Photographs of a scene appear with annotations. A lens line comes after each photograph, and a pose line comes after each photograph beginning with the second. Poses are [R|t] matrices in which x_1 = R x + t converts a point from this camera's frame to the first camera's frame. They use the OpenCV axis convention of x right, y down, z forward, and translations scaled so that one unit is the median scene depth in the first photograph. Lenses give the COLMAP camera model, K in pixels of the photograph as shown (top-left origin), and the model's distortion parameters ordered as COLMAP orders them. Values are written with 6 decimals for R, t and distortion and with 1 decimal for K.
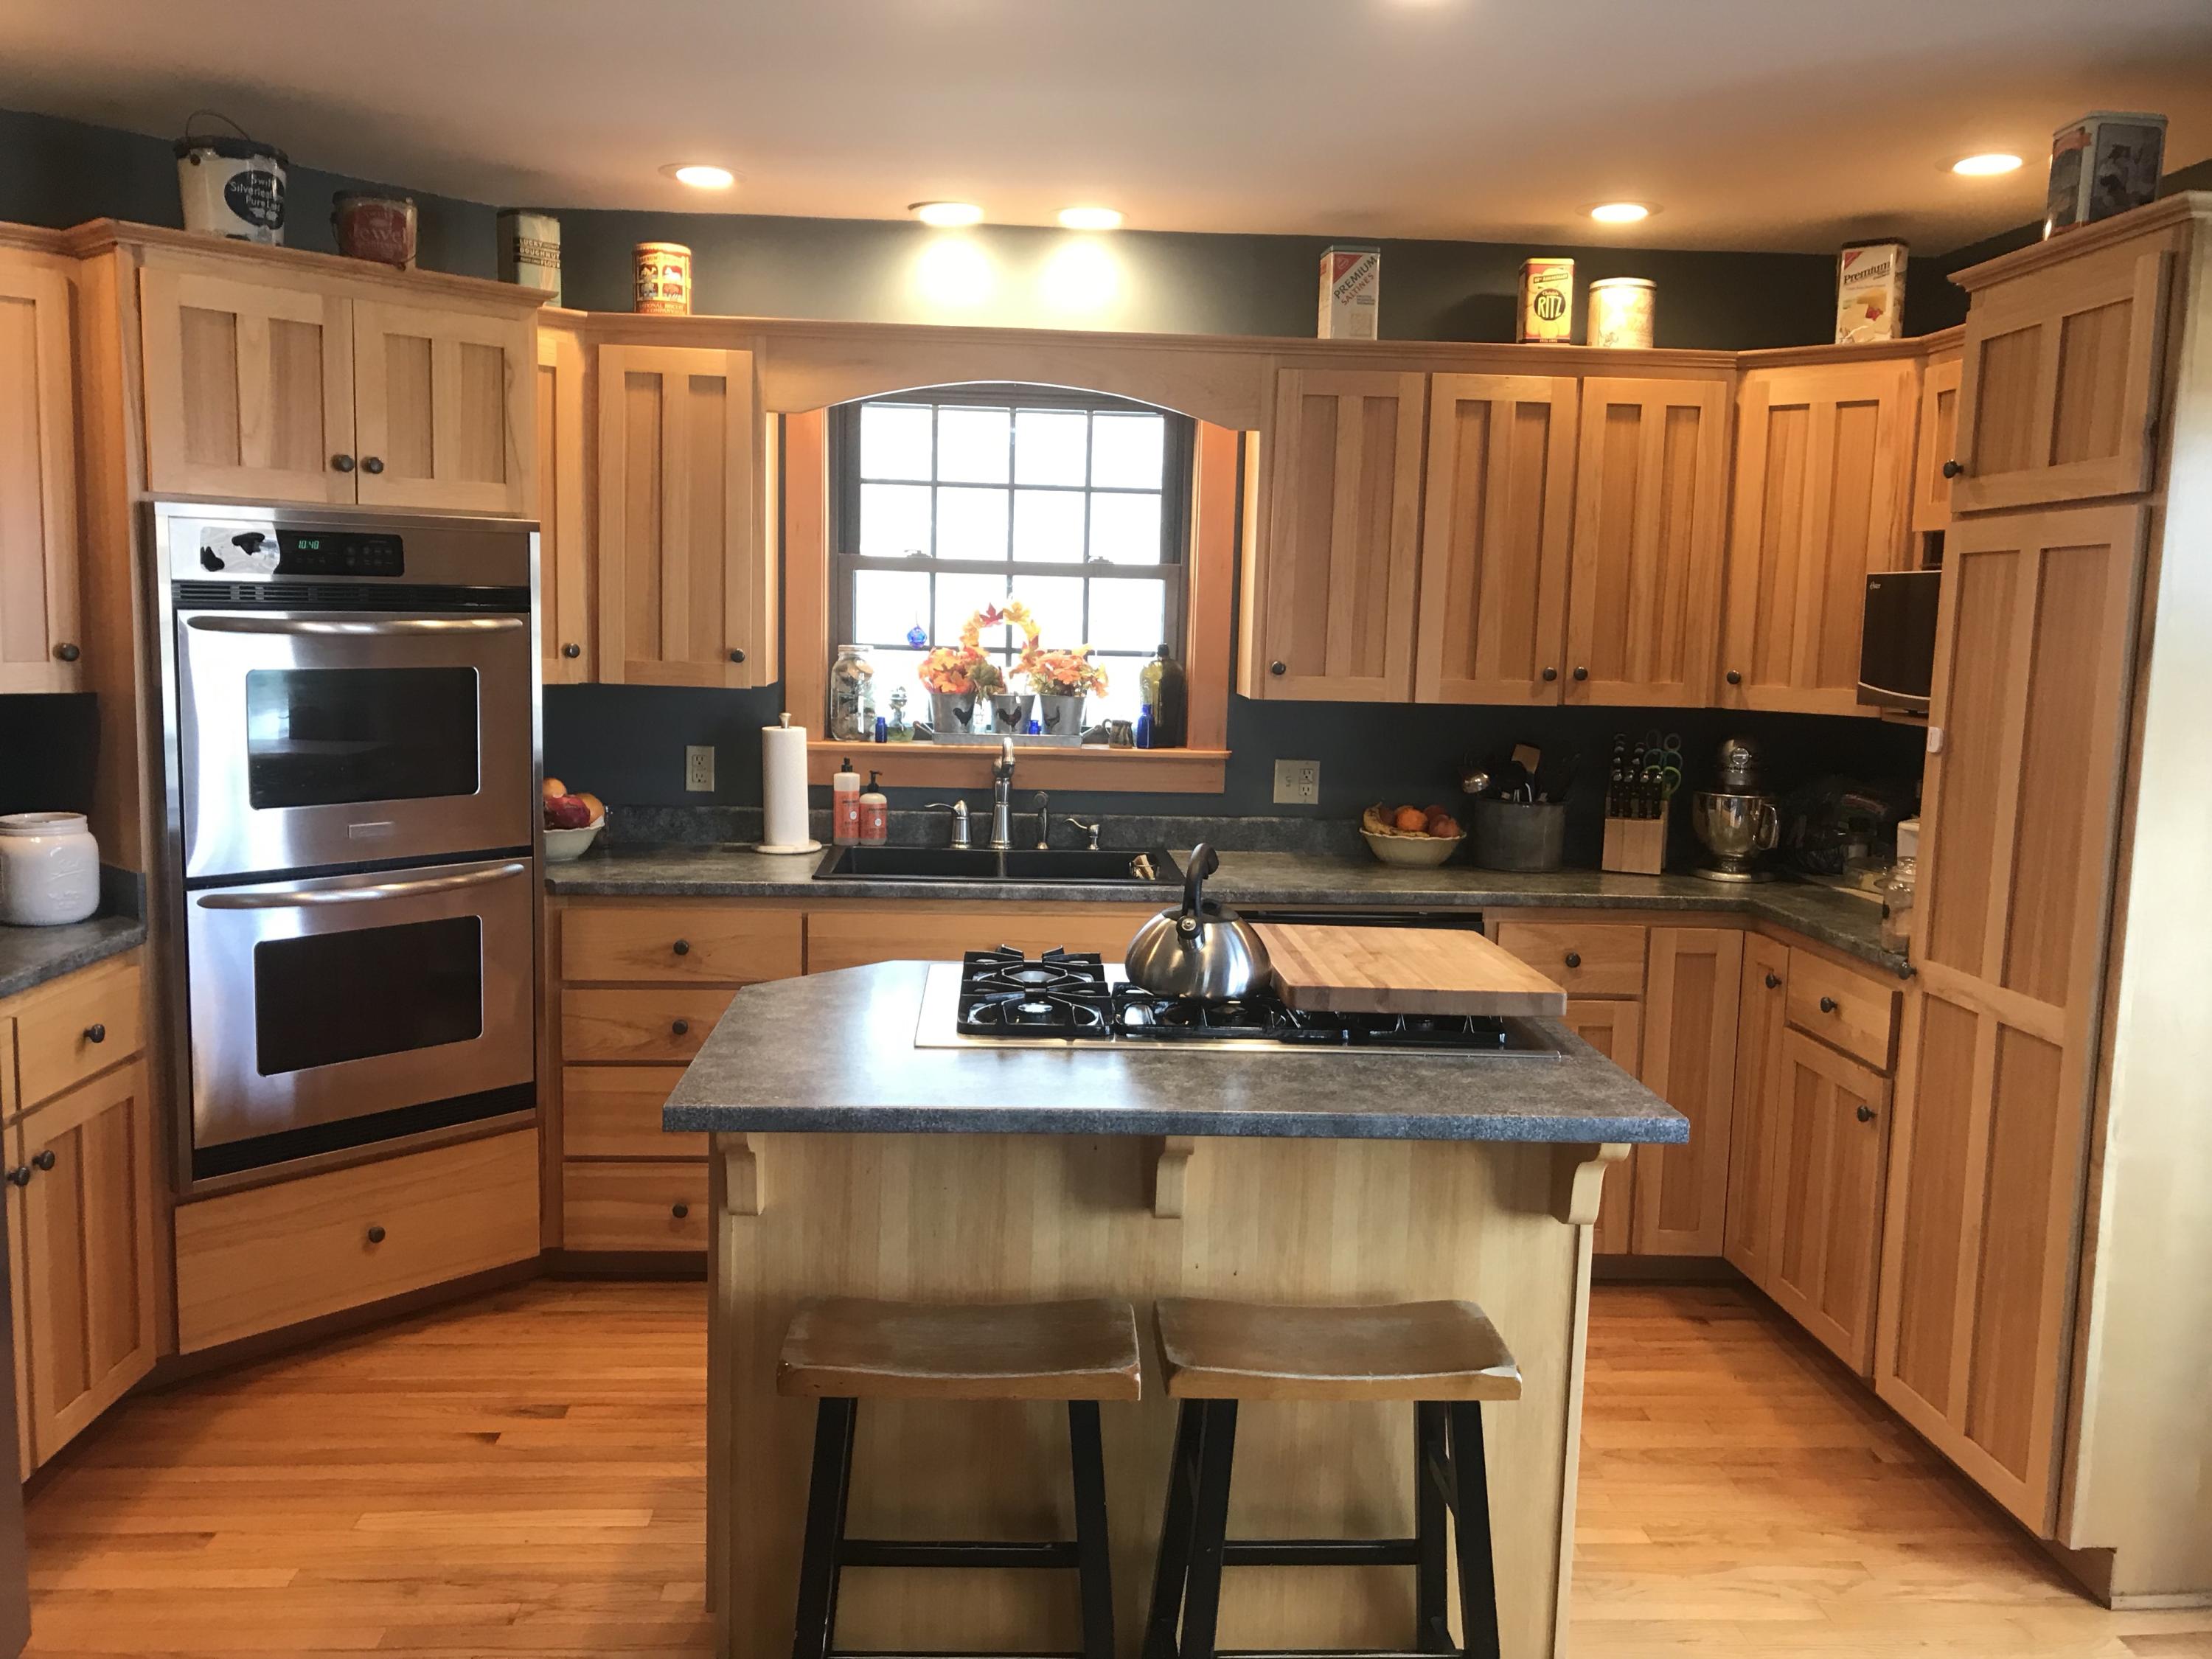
lens RADIAL K [[1821.6, 0, 1089.8], [0, 1821.6, 832.3], [0, 0, 1]] dist [0.040571, -0.039154]
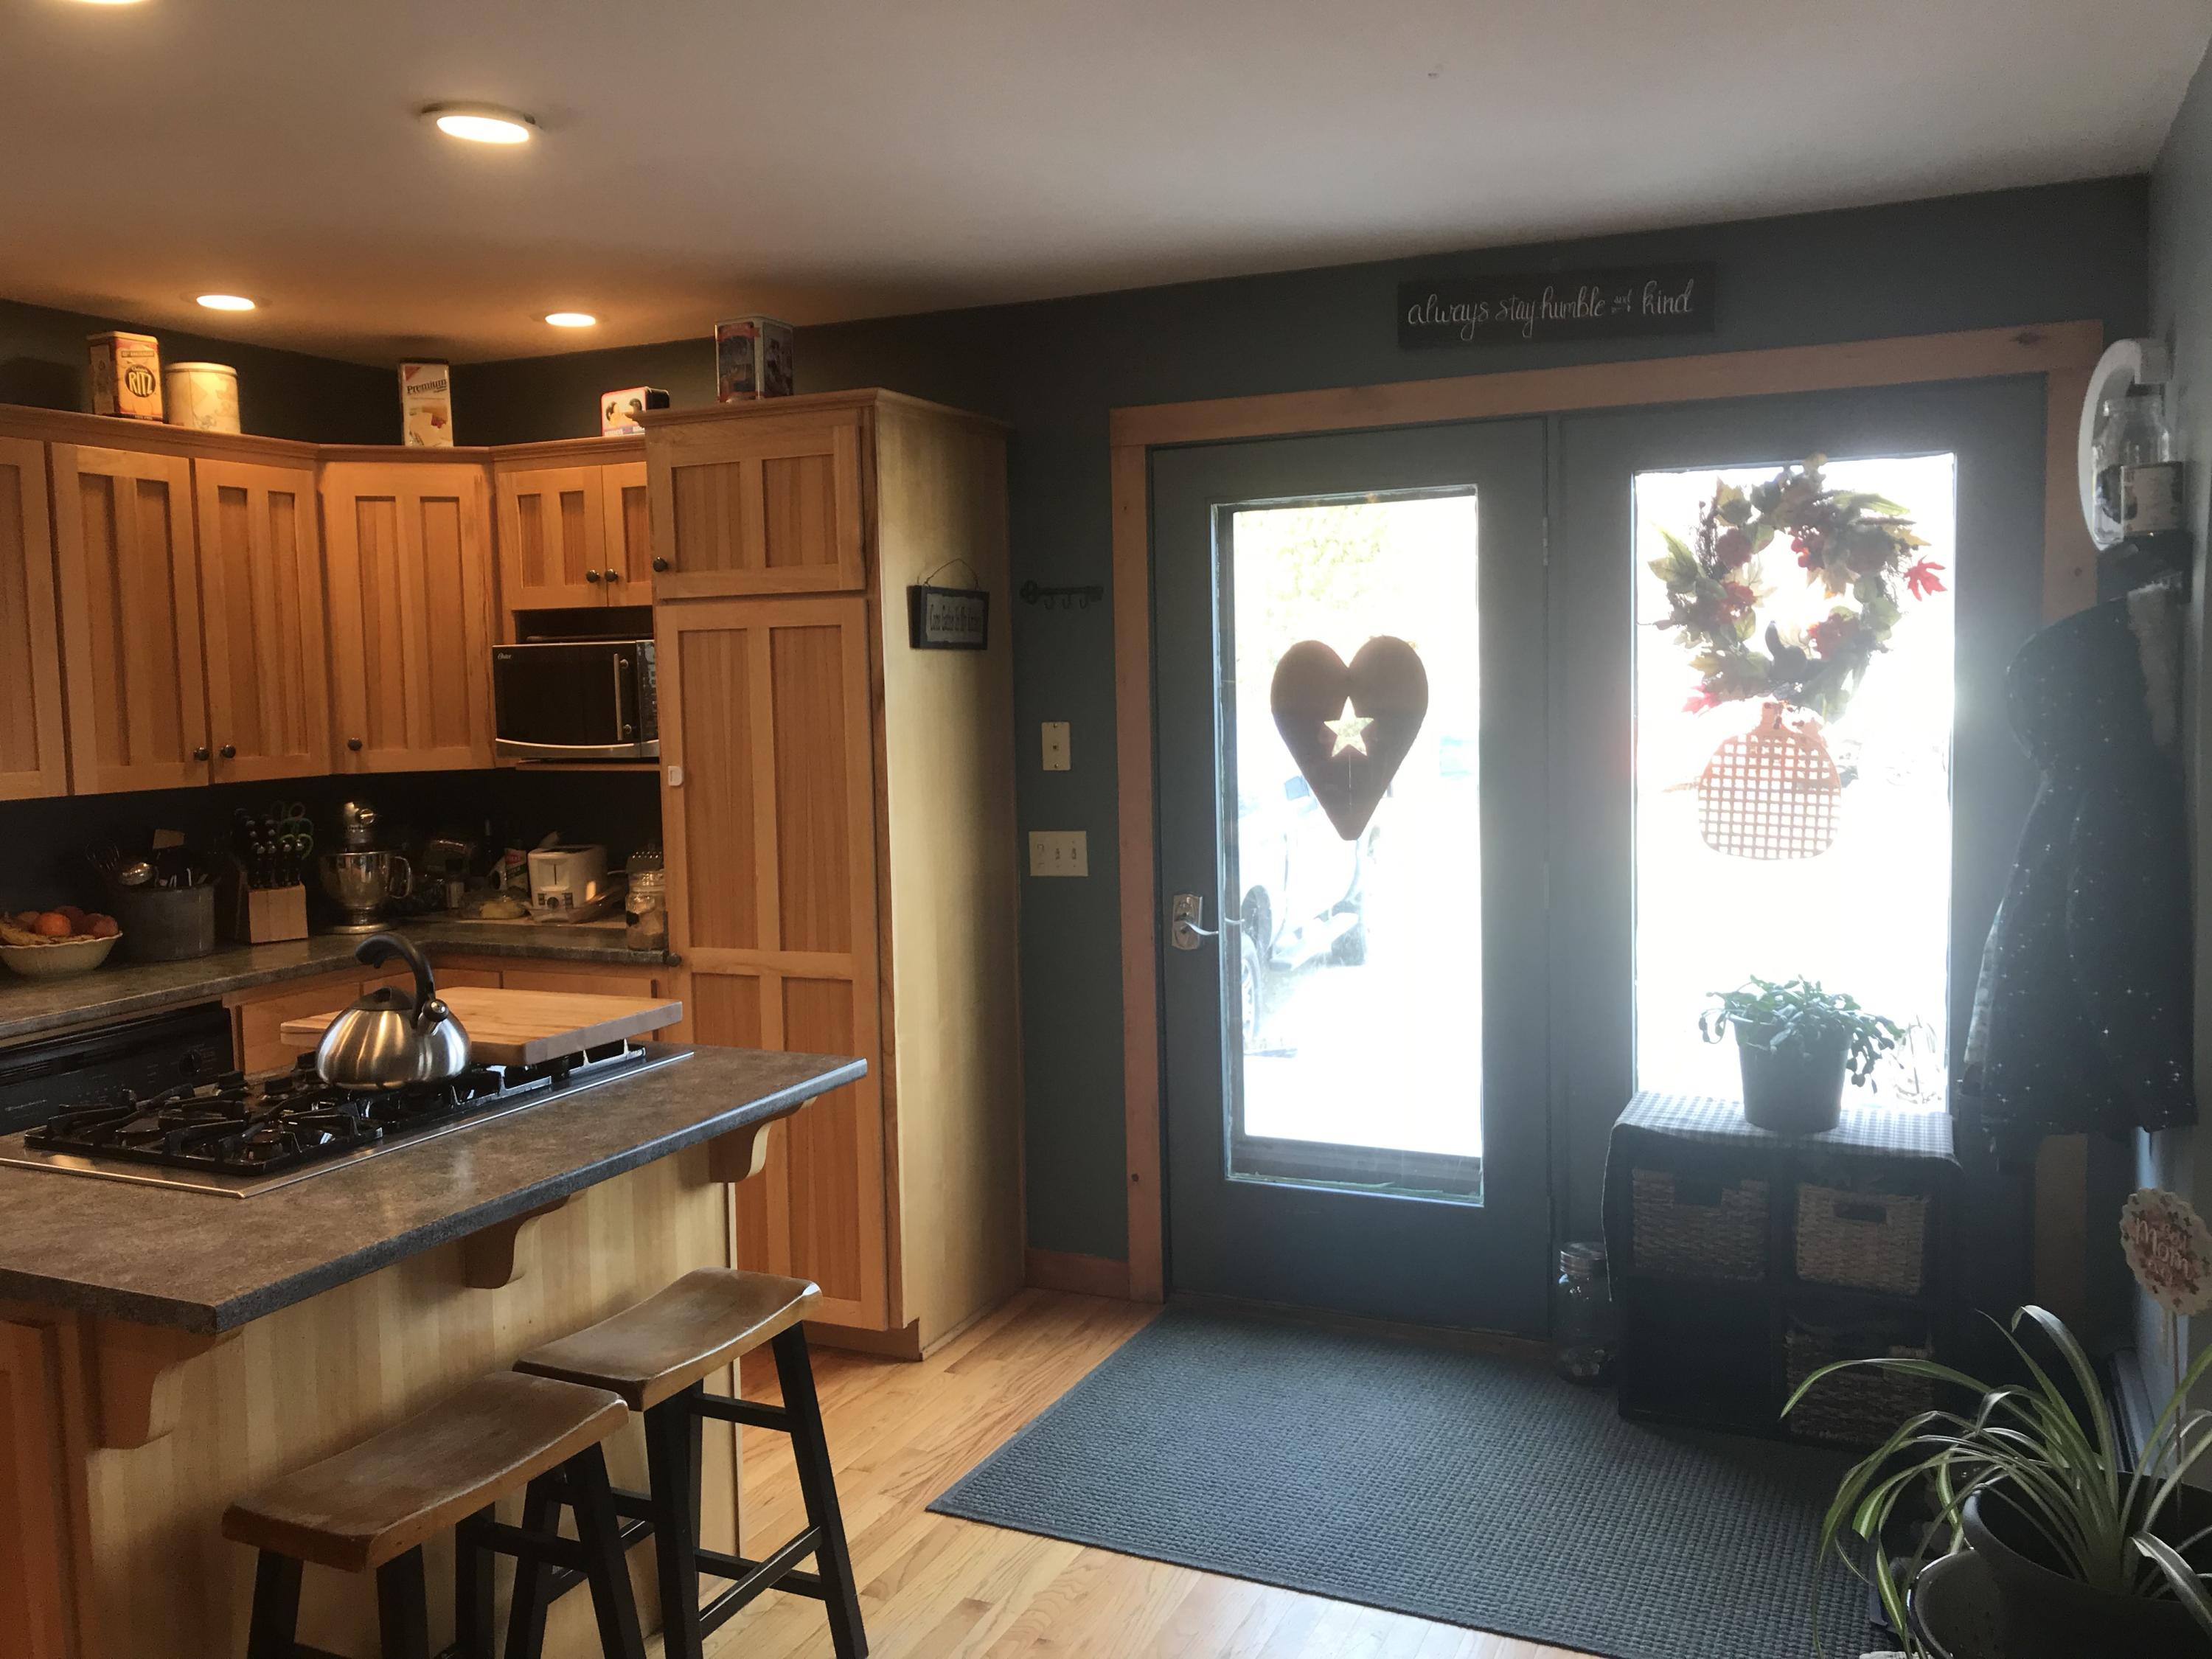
lens RADIAL K [[1821.6, 0, 1089.8], [0, 1821.6, 832.3], [0, 0, 1]] dist [0.040571, -0.039154]
pose [[0.475027, -0.116437, 0.872234, -0.397890], [0.143242, 0.988218, 0.053909, -0.029903], [-0.868234, 0.099333, 0.486109, 0.104825]]
